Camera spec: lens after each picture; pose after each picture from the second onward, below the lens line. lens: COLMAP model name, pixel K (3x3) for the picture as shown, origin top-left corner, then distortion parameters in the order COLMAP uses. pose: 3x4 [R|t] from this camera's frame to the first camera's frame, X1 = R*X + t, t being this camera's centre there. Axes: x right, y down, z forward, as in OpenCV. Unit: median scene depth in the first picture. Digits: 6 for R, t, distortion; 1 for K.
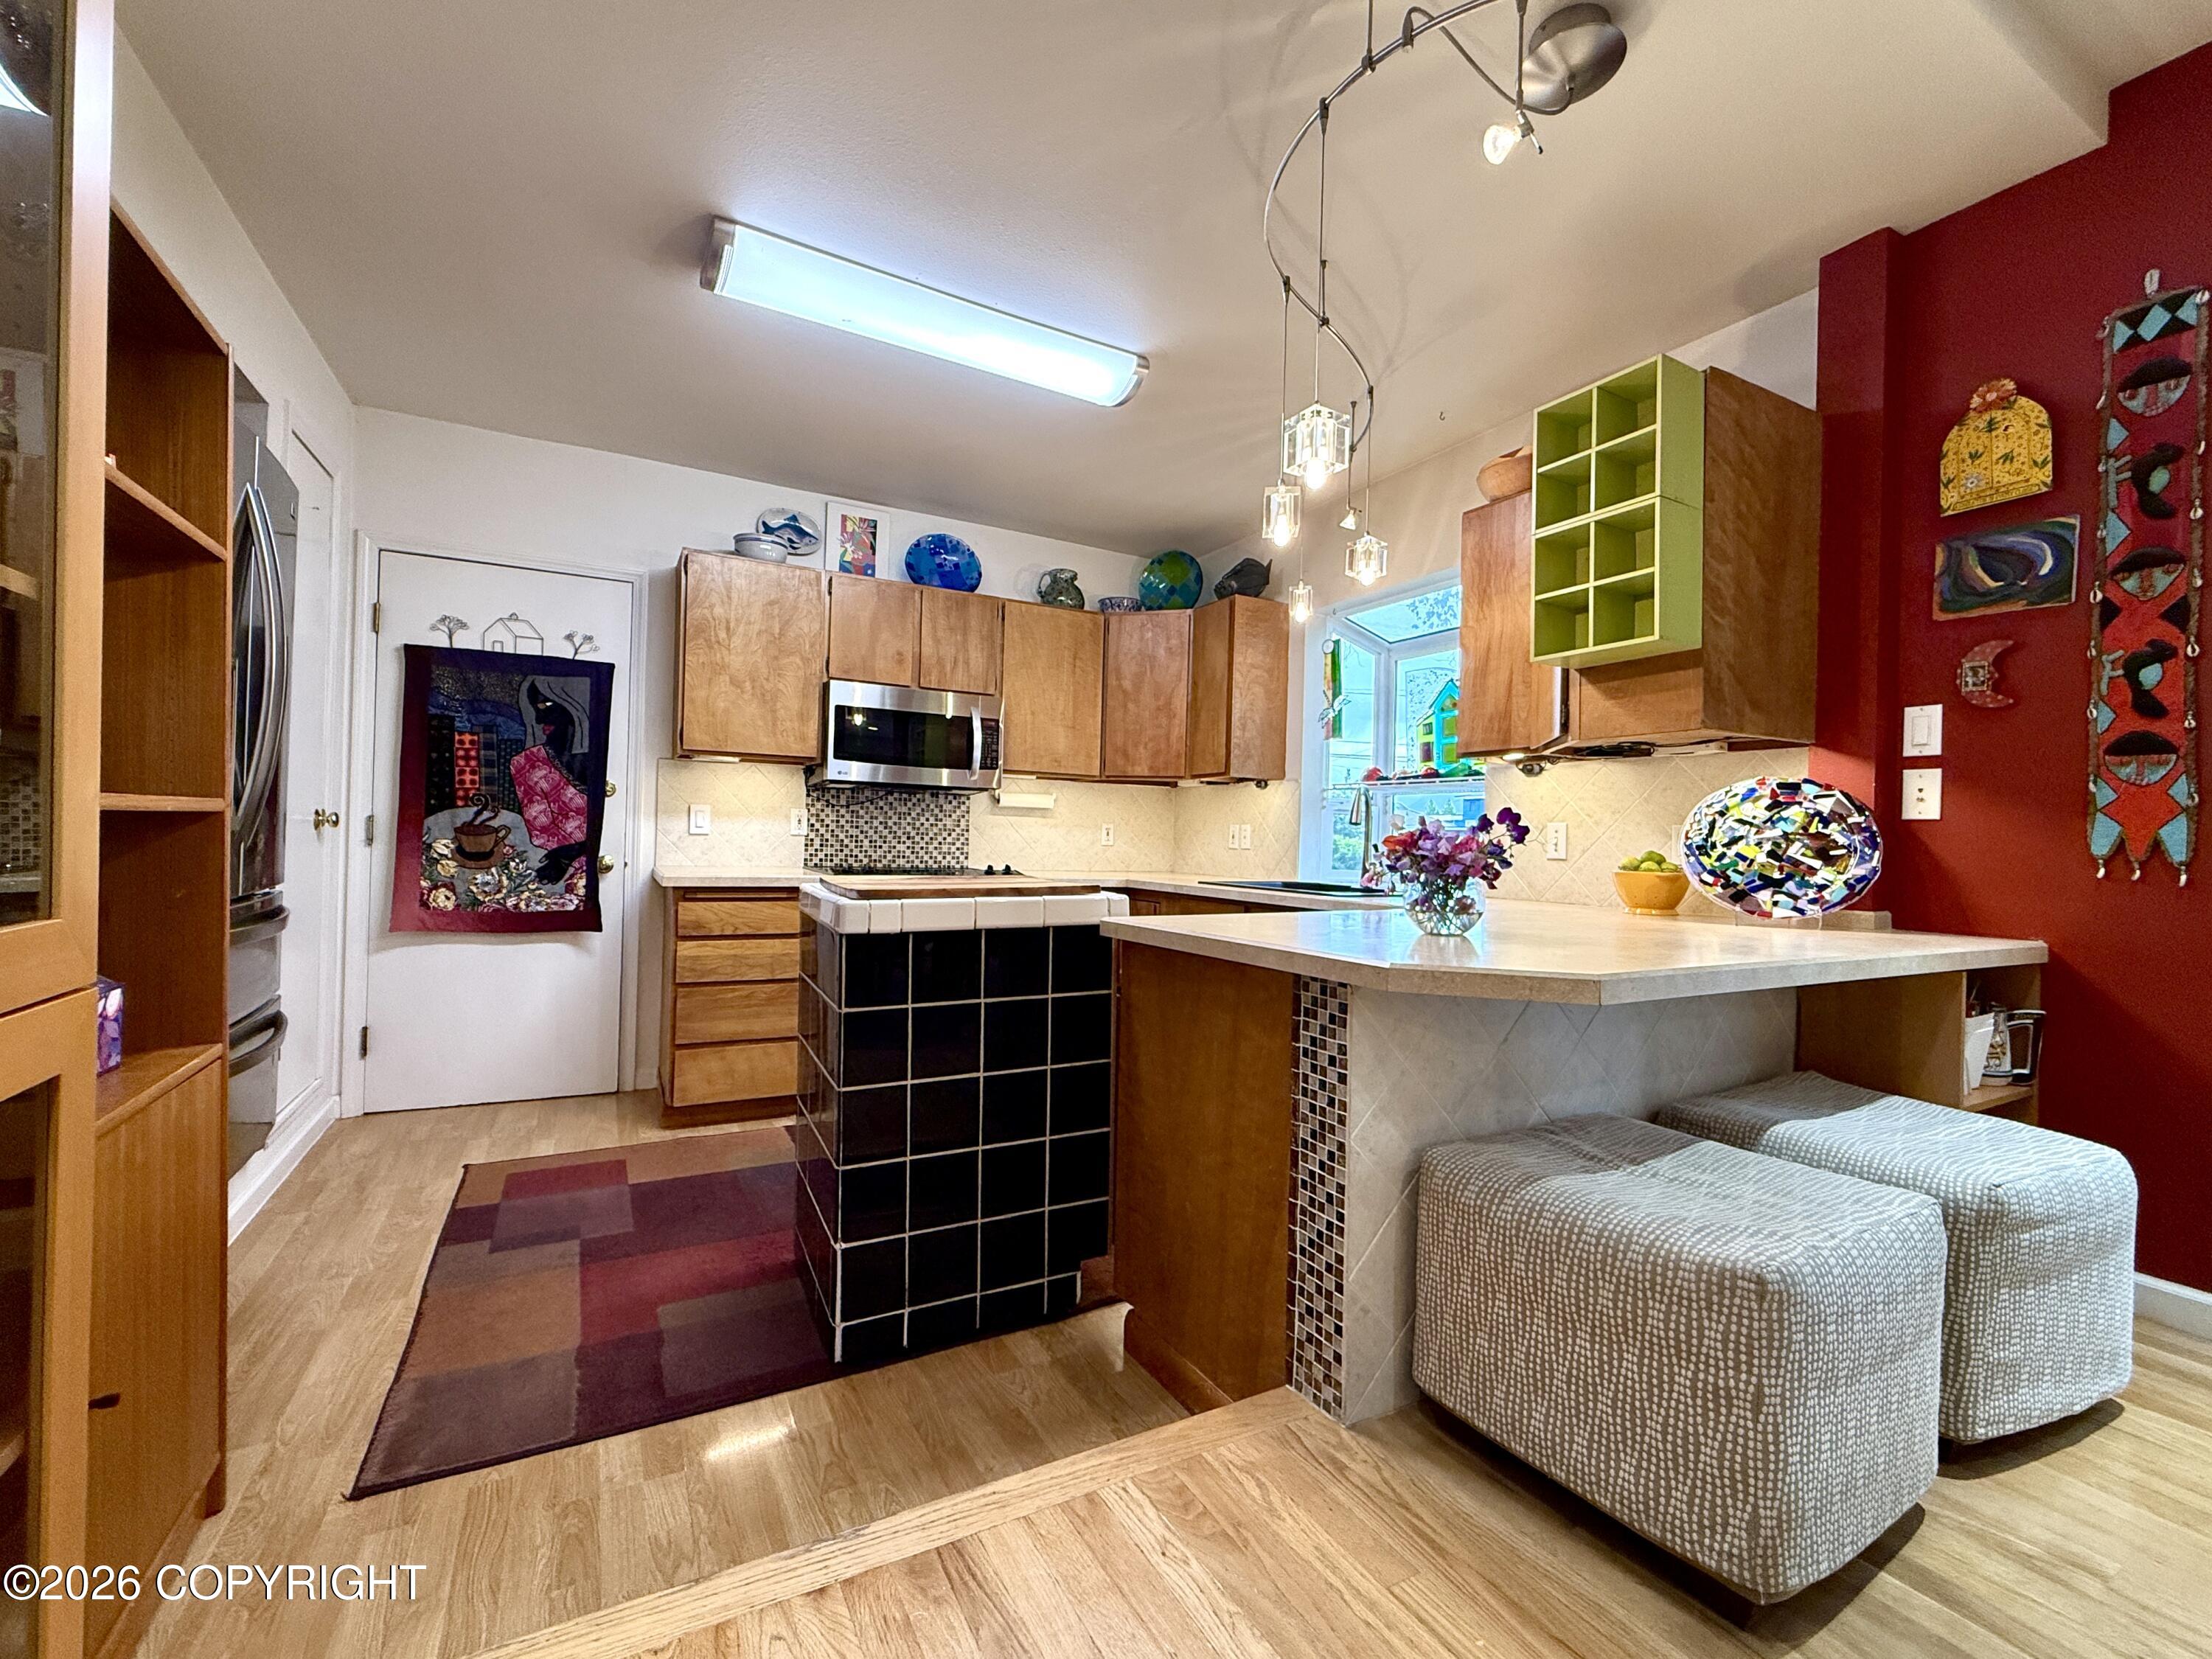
lens RADIAL K [[943.5, 0, 1106.0], [0, 943.5, 829.5], [0, 0, 1]] dist [0.003512, -0.000255]
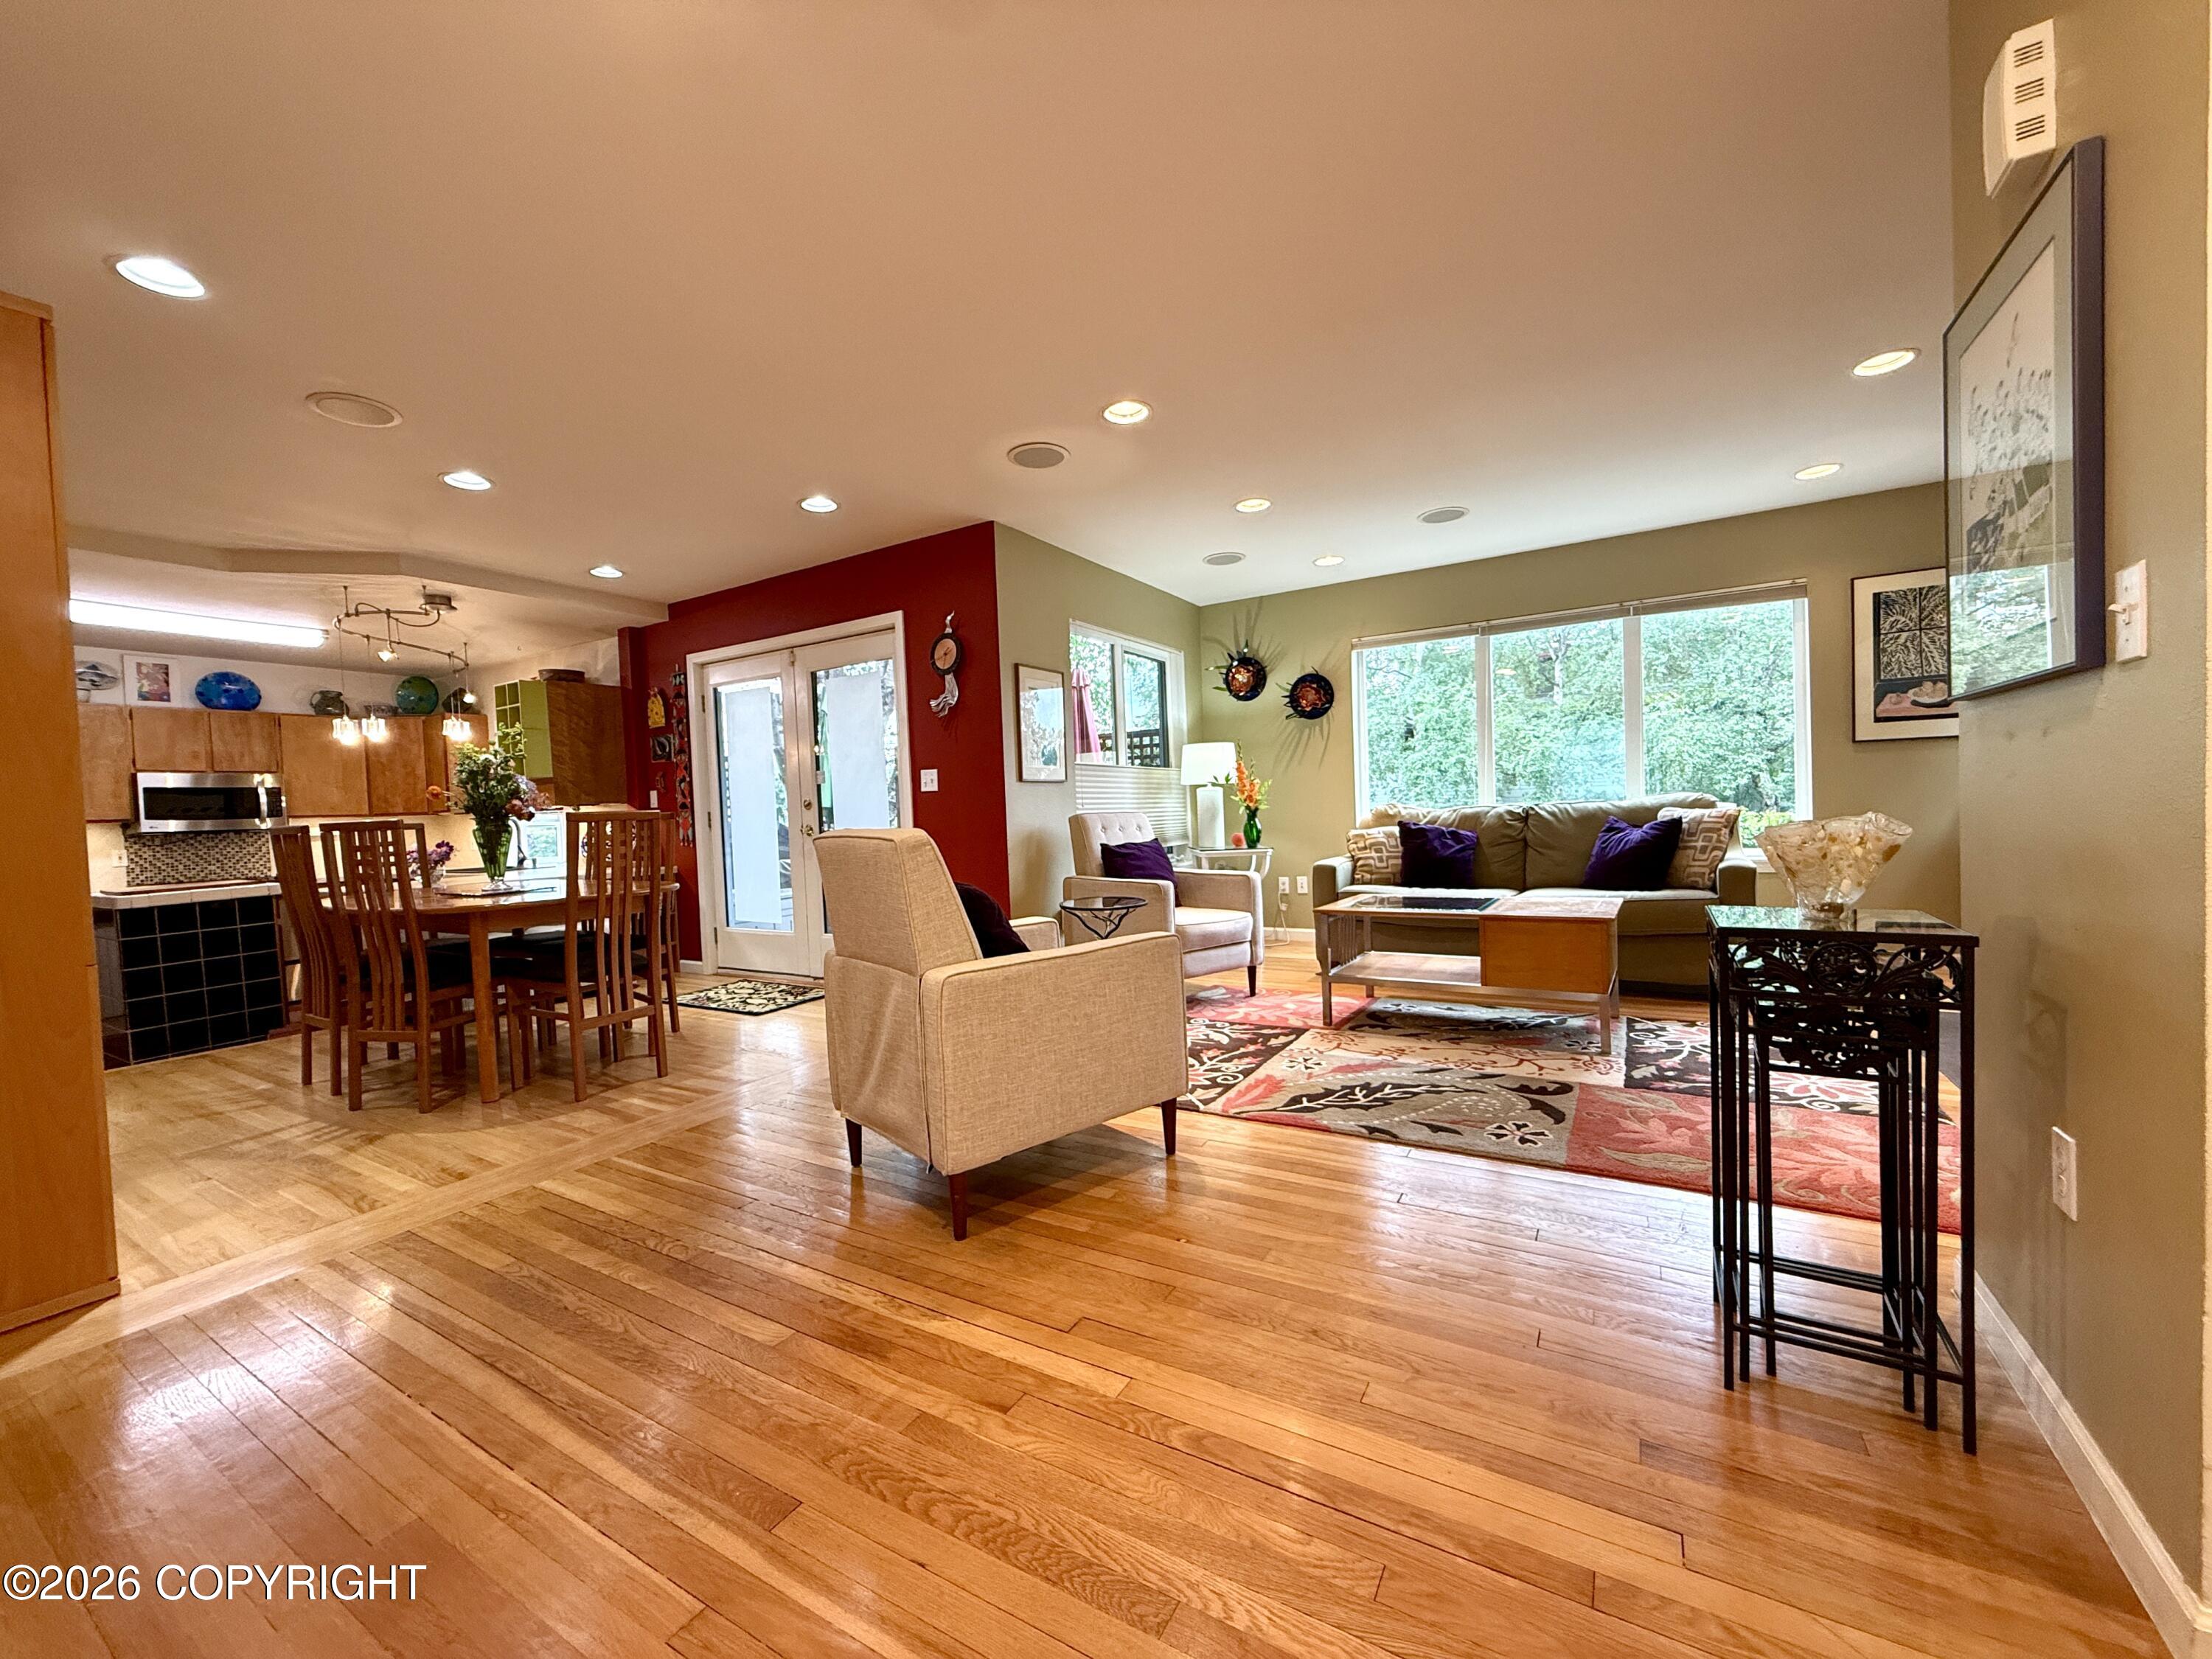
lens RADIAL K [[877.3, 0, 1096.9], [0, 877.3, 834.1], [0, 0, 1]] dist [-0.000393, -0.000150]
pose [[0.863272, -0.074737, 0.499176, 0.409191], [0.056995, 0.997085, 0.050718, -0.033629], [-0.501511, -0.015333, 0.865015, -1.248596]]
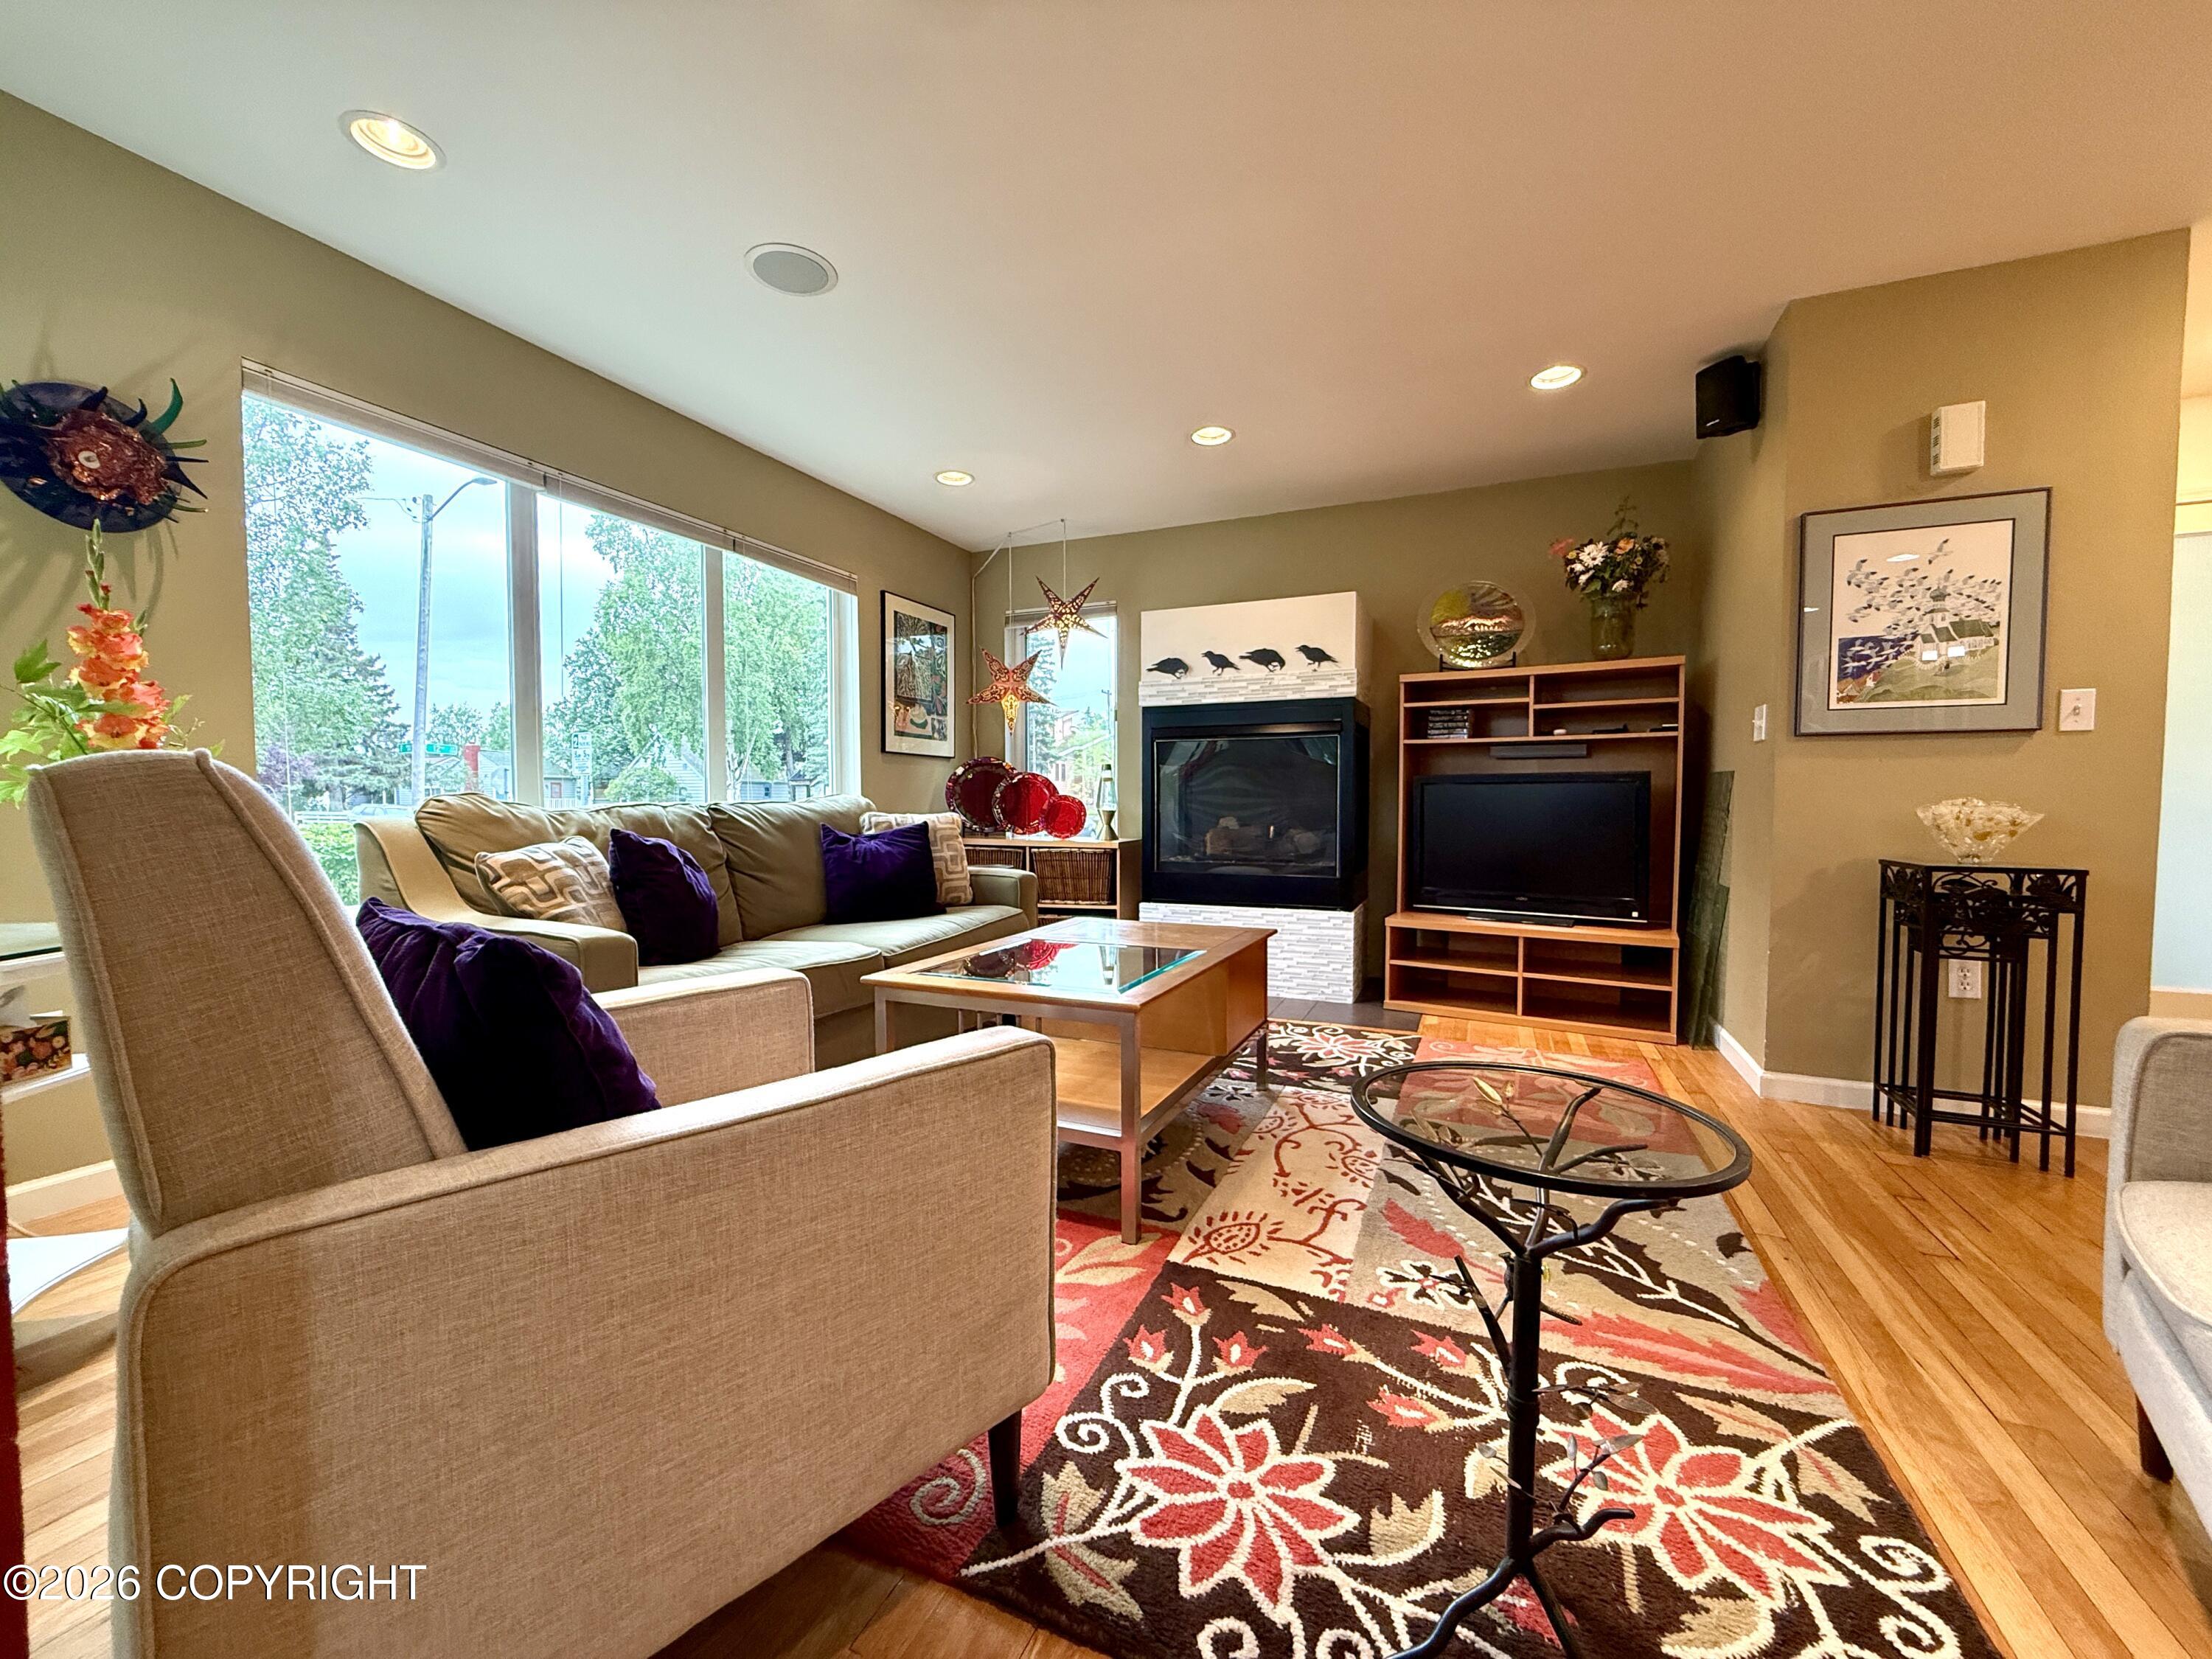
lens RADIAL K [[883.5, 0, 1095.2], [0, 883.5, 834.0], [0, 0, 1]] dist [-0.000632, -0.000098]
pose [[-0.610855, -0.057848, 0.789626, 0.778532], [-0.024053, 0.998223, 0.054522, 0.002933], [-0.791377, 0.014312, -0.611161, -0.167469]]
